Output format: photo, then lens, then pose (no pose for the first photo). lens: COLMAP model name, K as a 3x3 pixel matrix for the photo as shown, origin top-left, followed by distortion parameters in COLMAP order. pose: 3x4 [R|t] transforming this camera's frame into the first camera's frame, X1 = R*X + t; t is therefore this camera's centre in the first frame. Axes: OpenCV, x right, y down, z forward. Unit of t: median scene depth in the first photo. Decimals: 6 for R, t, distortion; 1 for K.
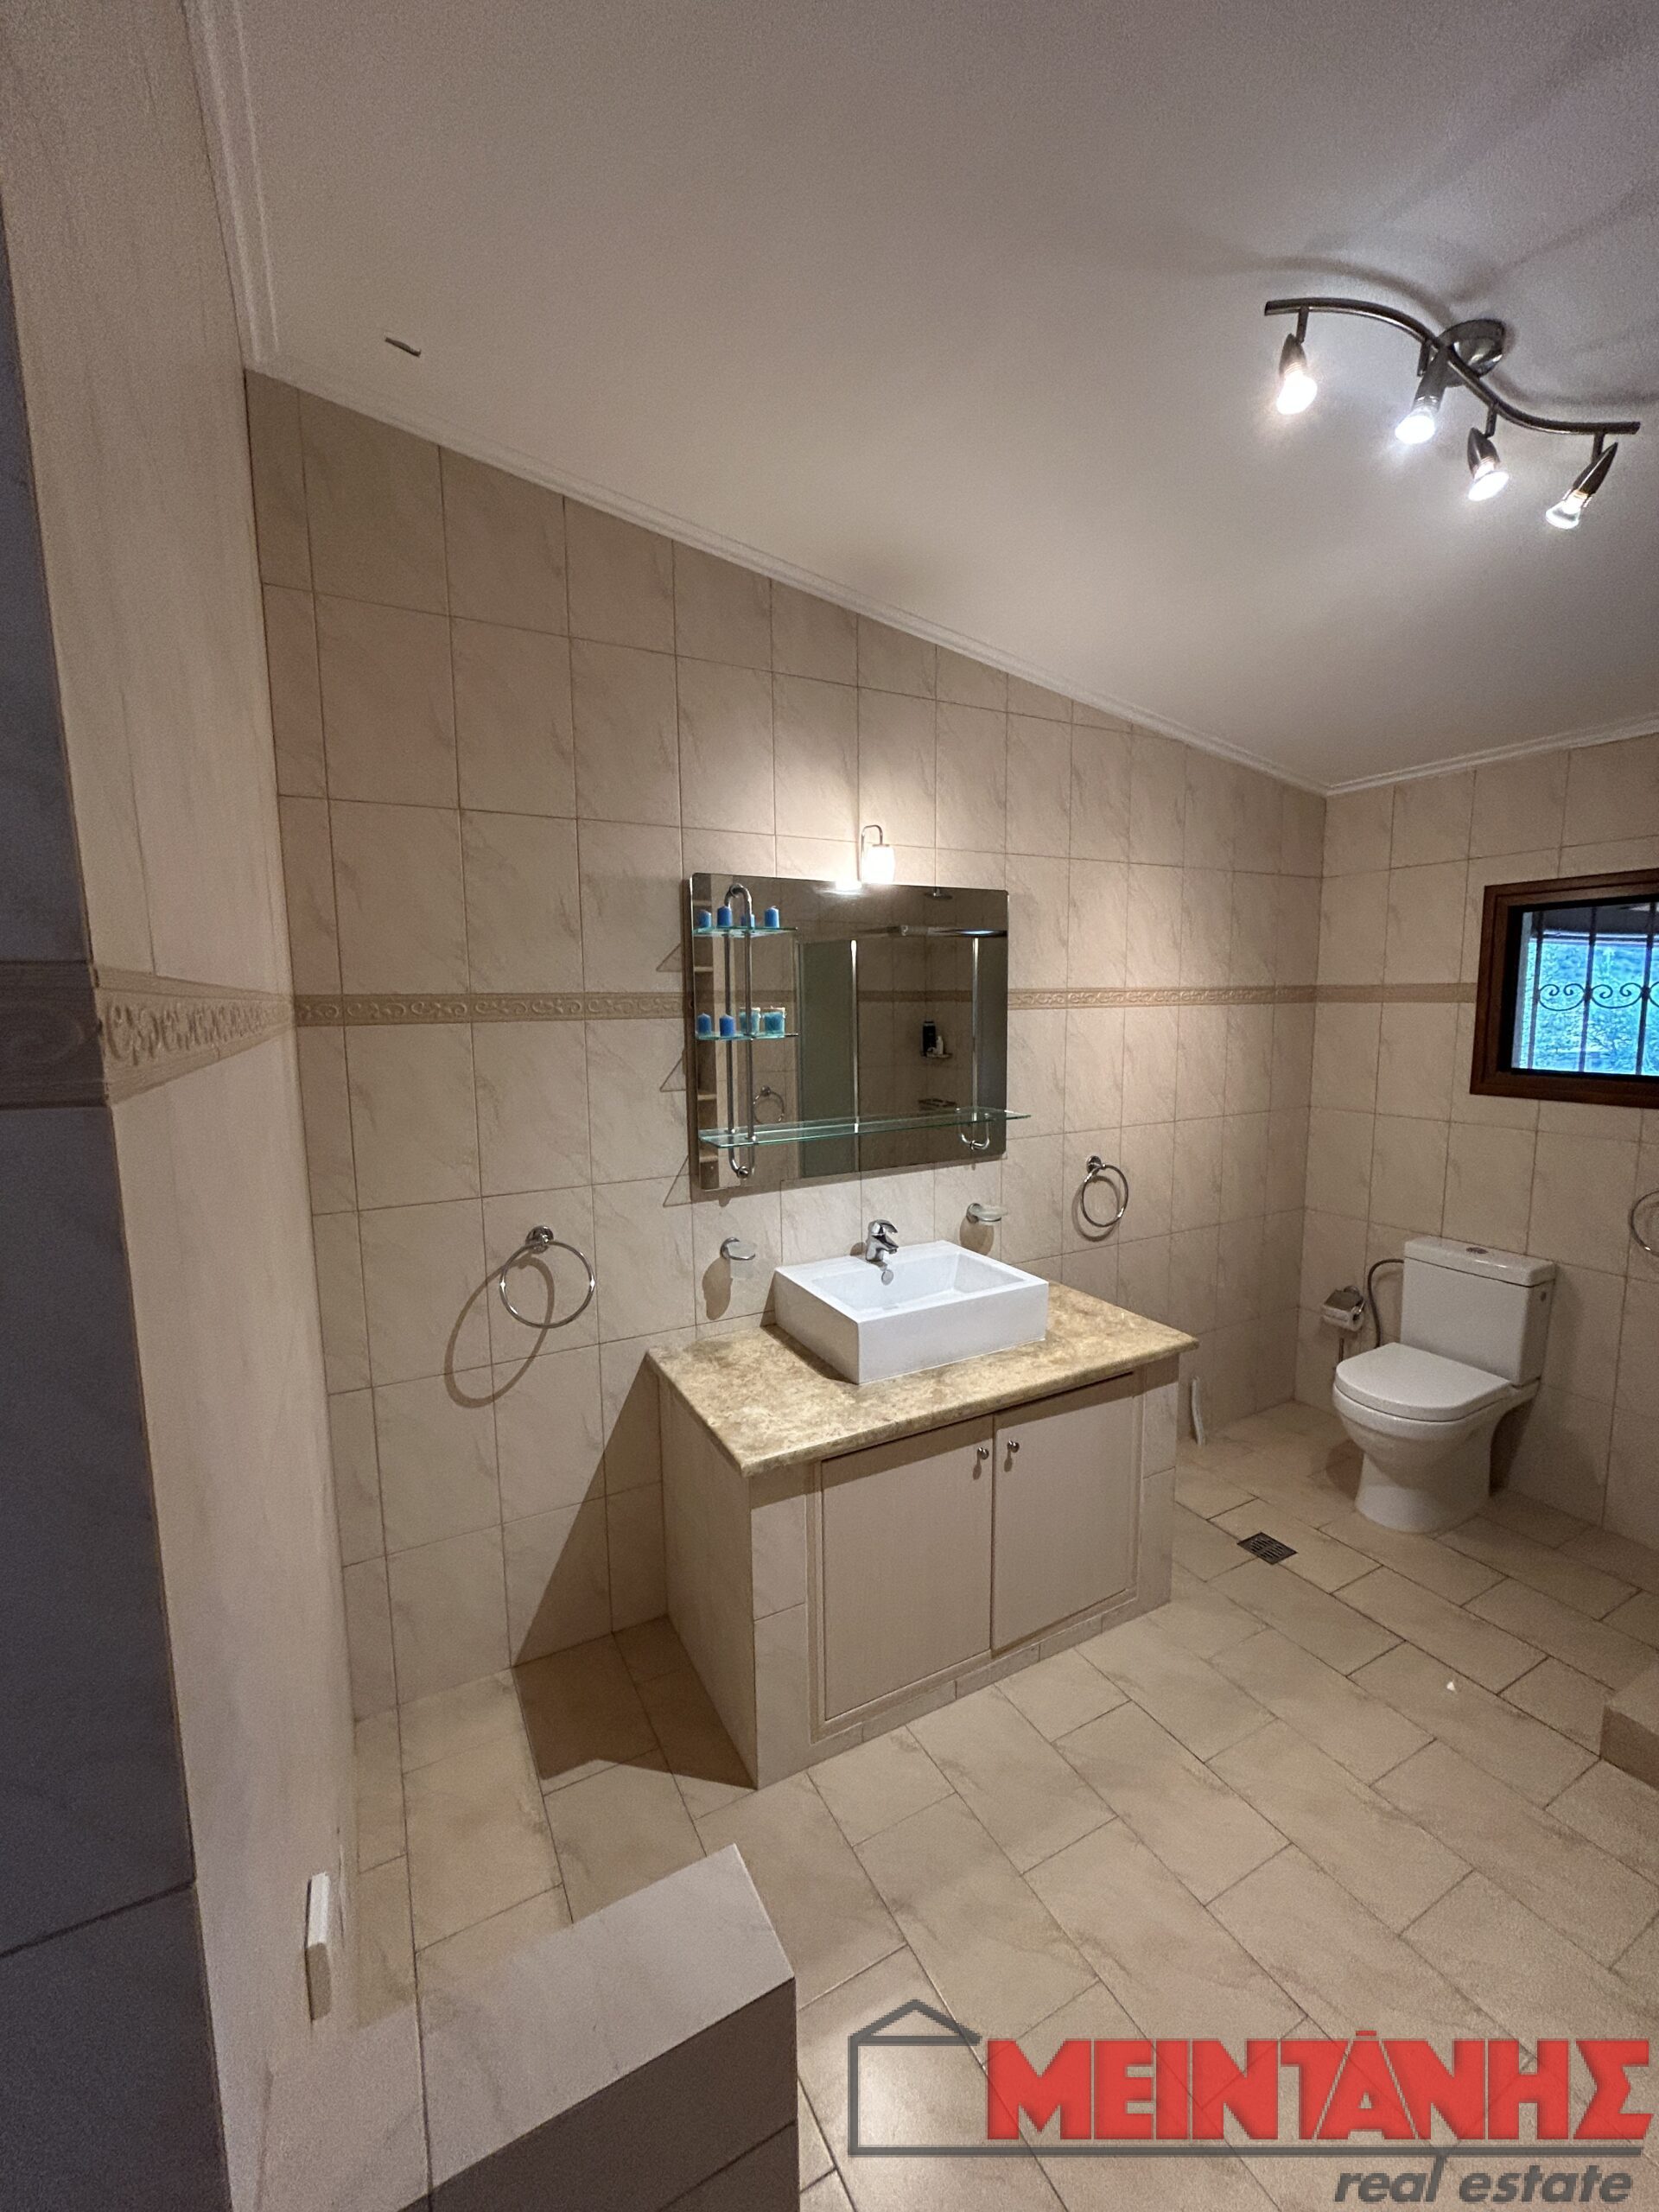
lens RADIAL K [[890.7, 0, 834.2], [0, 890.7, 1105.0], [0, 0, 1]] dist [-0.000840, 0.002343]
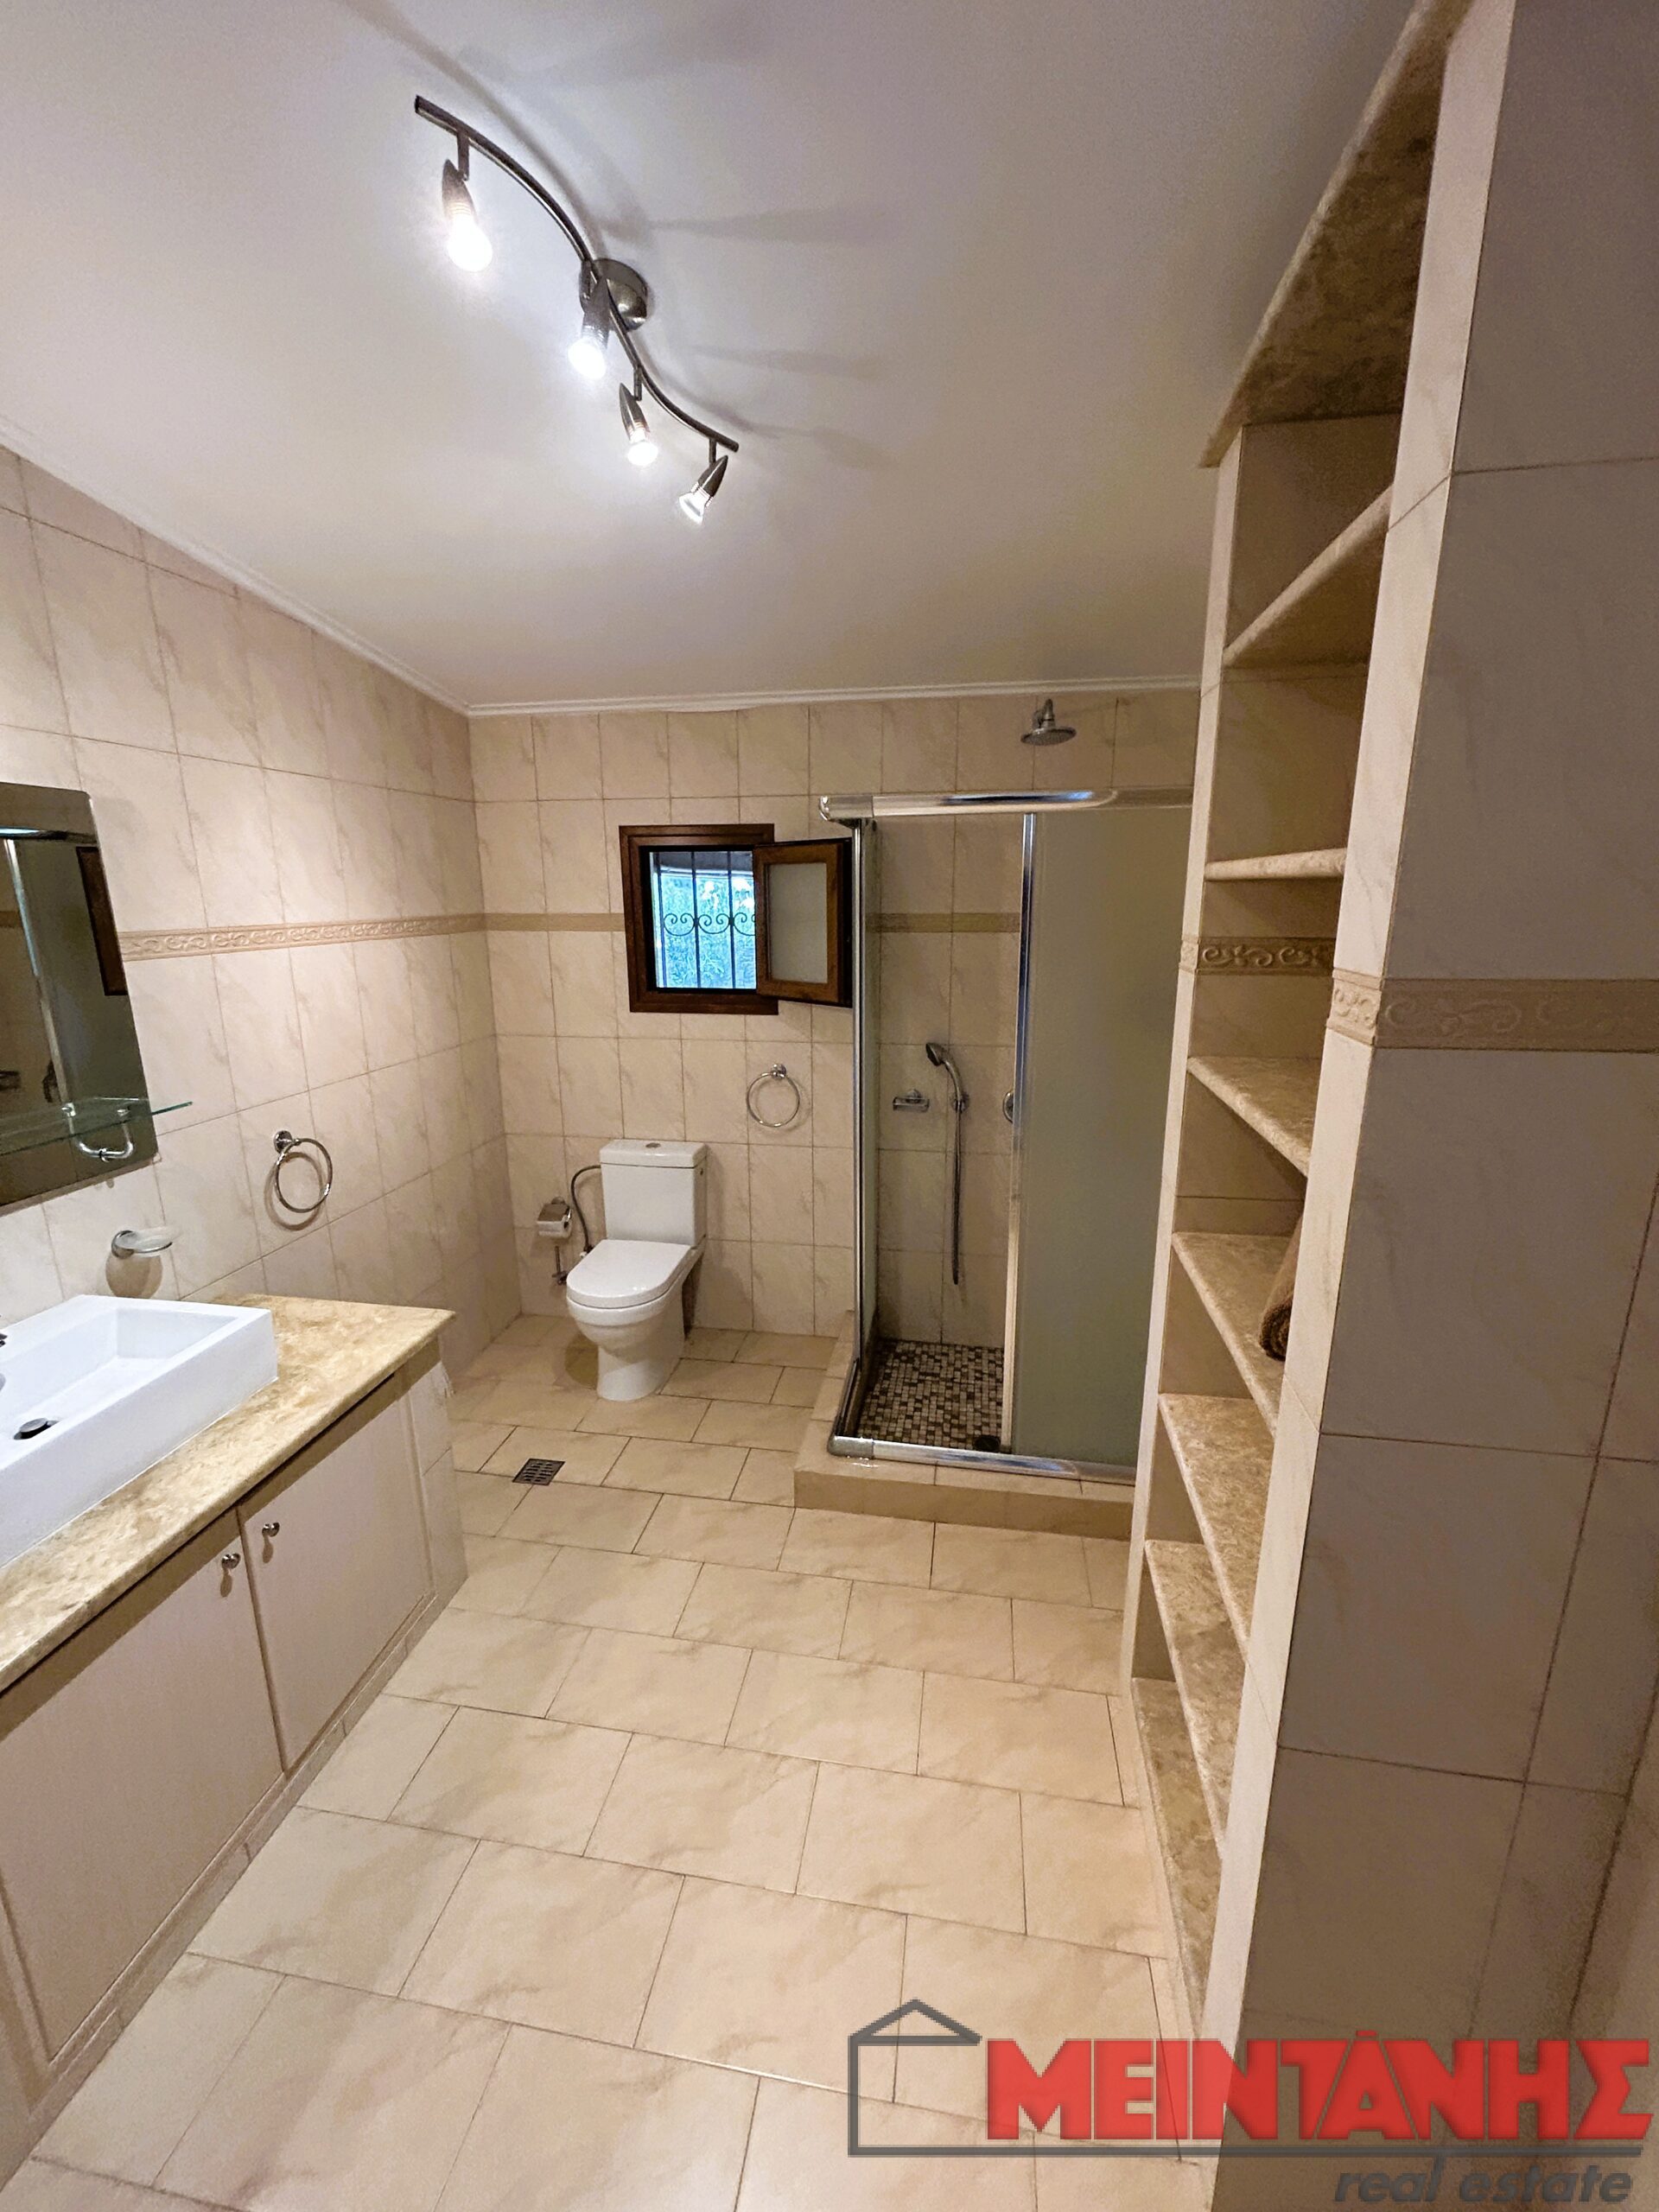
lens RADIAL K [[890.7, 0, 834.2], [0, 890.7, 1105.0], [0, 0, 1]] dist [-0.000840, 0.002343]
pose [[0.616799, -0.175100, 0.767397, -0.024149], [0.092856, 0.984322, 0.149963, -0.046423], [-0.781624, -0.021239, 0.623388, 0.089542]]
